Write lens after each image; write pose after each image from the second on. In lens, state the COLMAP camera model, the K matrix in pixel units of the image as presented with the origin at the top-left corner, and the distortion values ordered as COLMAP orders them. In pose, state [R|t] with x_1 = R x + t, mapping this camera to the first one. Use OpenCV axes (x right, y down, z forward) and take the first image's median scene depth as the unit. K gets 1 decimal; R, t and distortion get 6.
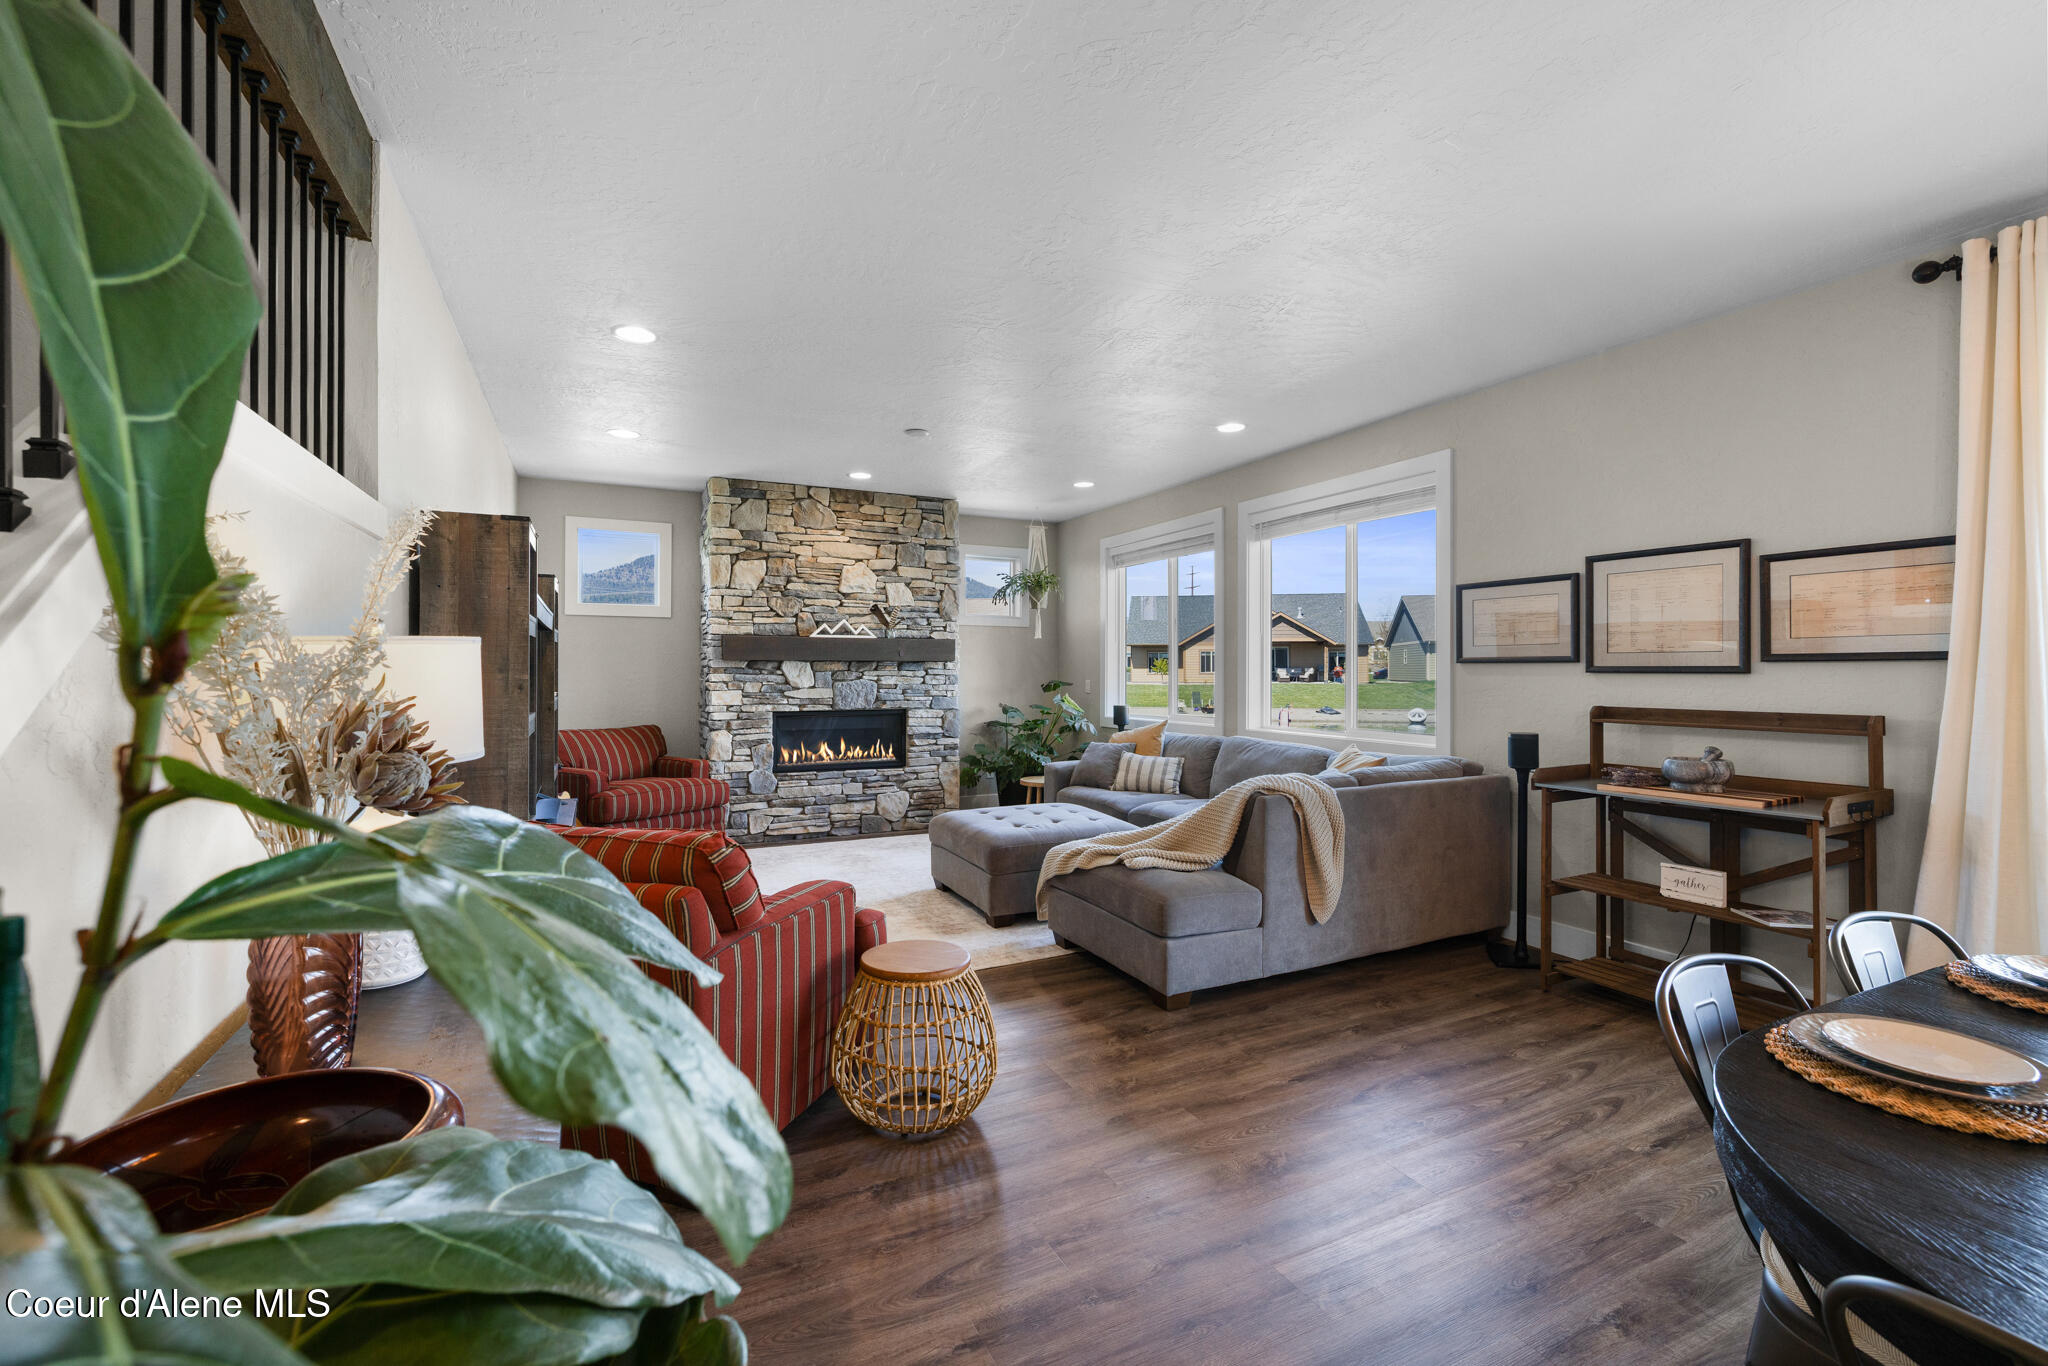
lens RADIAL K [[853.1, 0, 1017.7], [0, 853.1, 672.0], [0, 0, 1]] dist [0.000303, -0.001035]
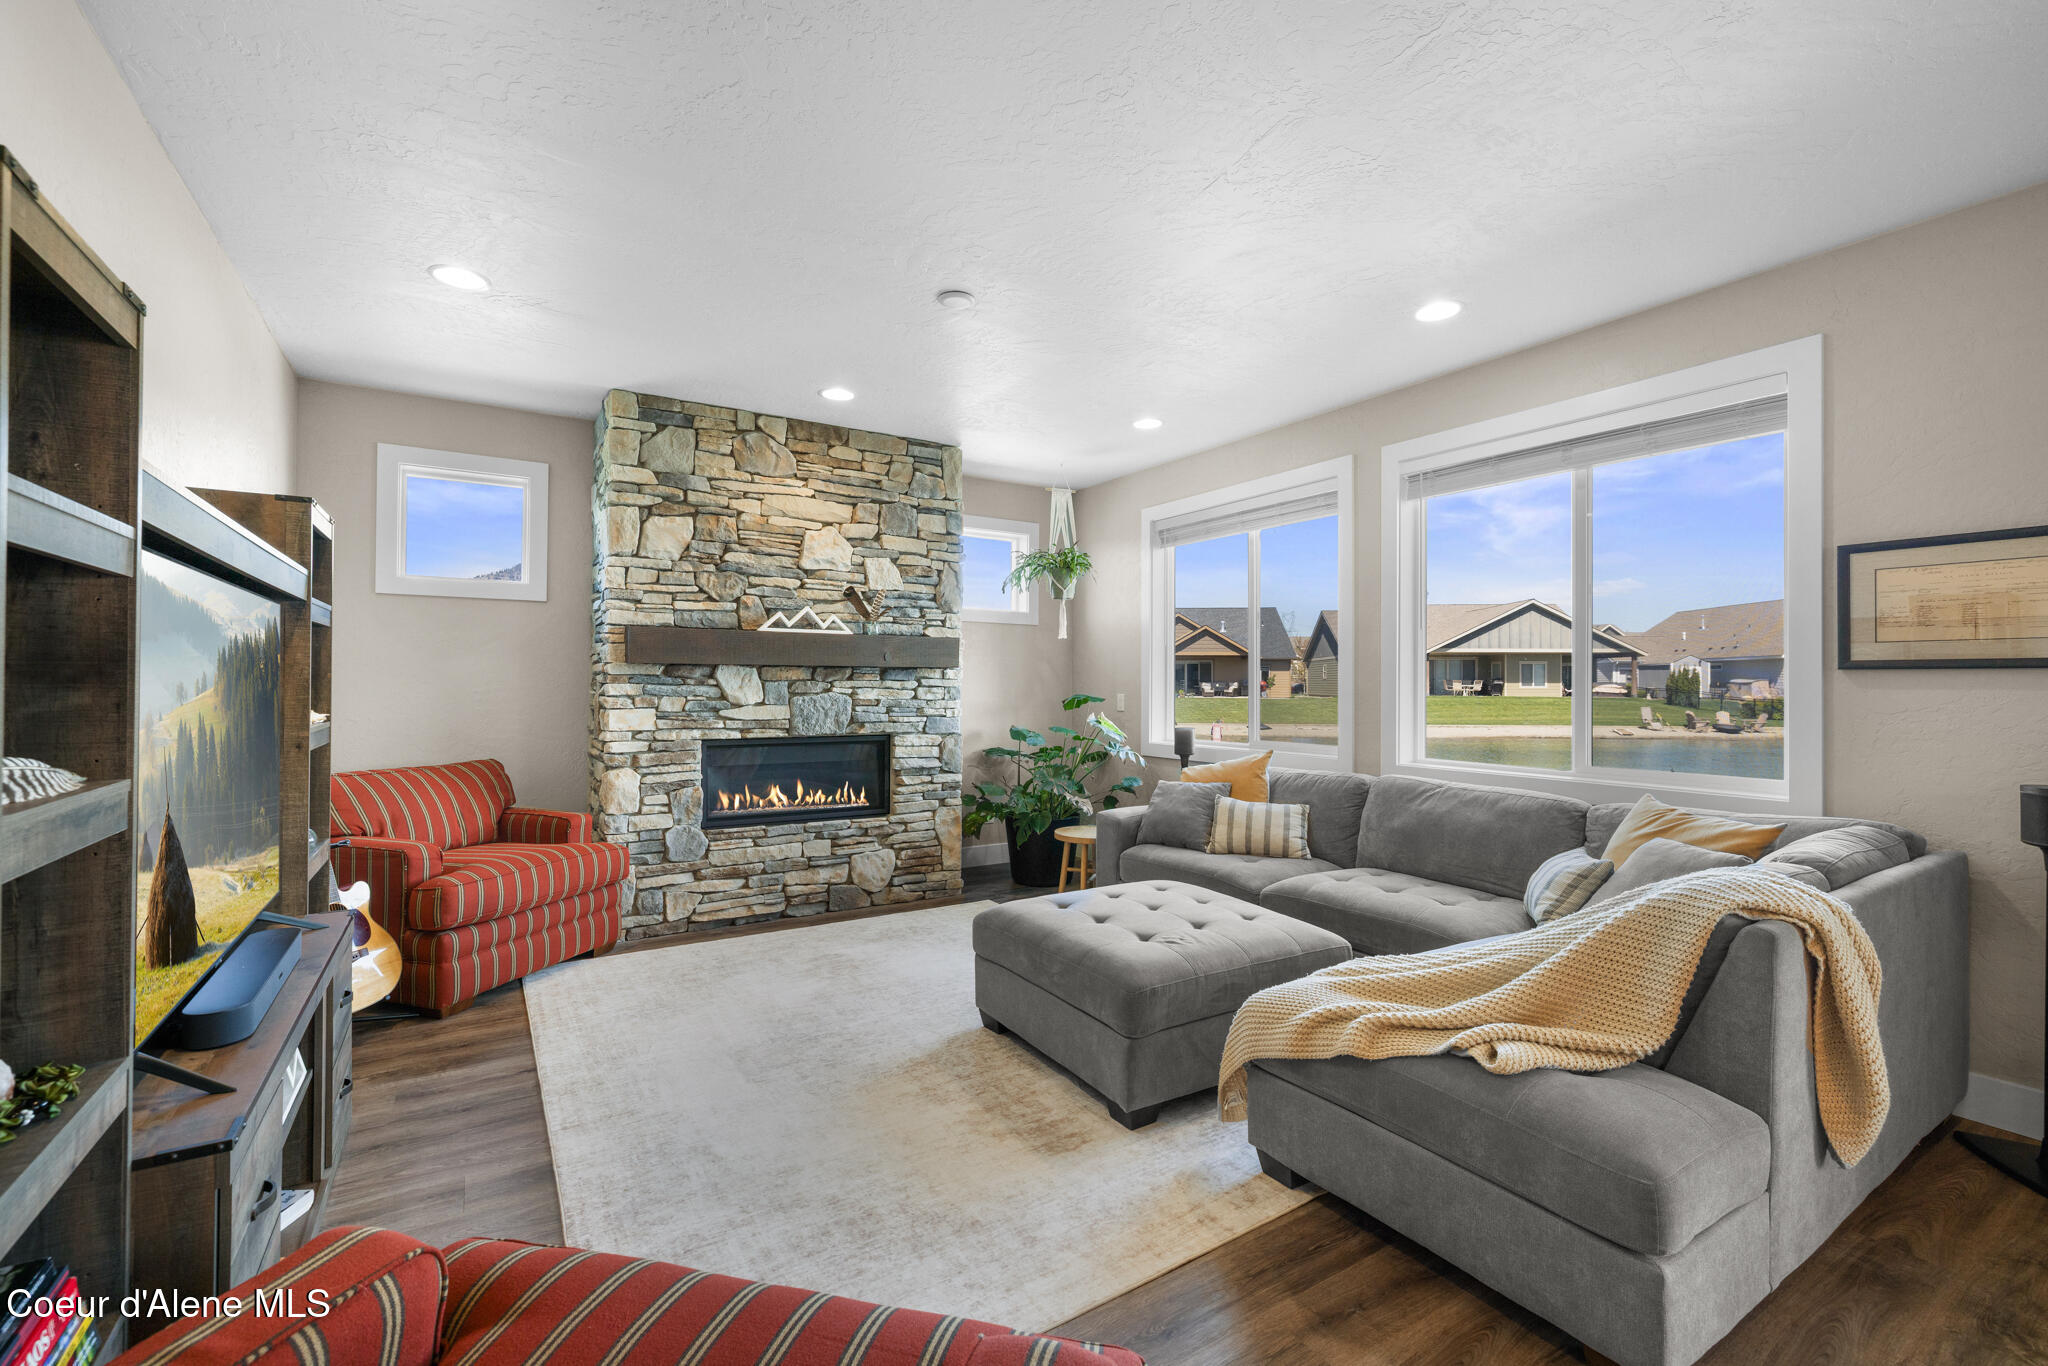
lens RADIAL K [[860.7, 0, 1017.4], [0, 860.7, 680.2], [0, 0, 1]] dist [0.000083, 0.000031]
pose [[0.994500, 0.003833, 0.104671, -0.104943], [-0.003166, 0.999974, -0.006544, 0.002597], [-0.104693, 0.006177, 0.994485, 0.279123]]
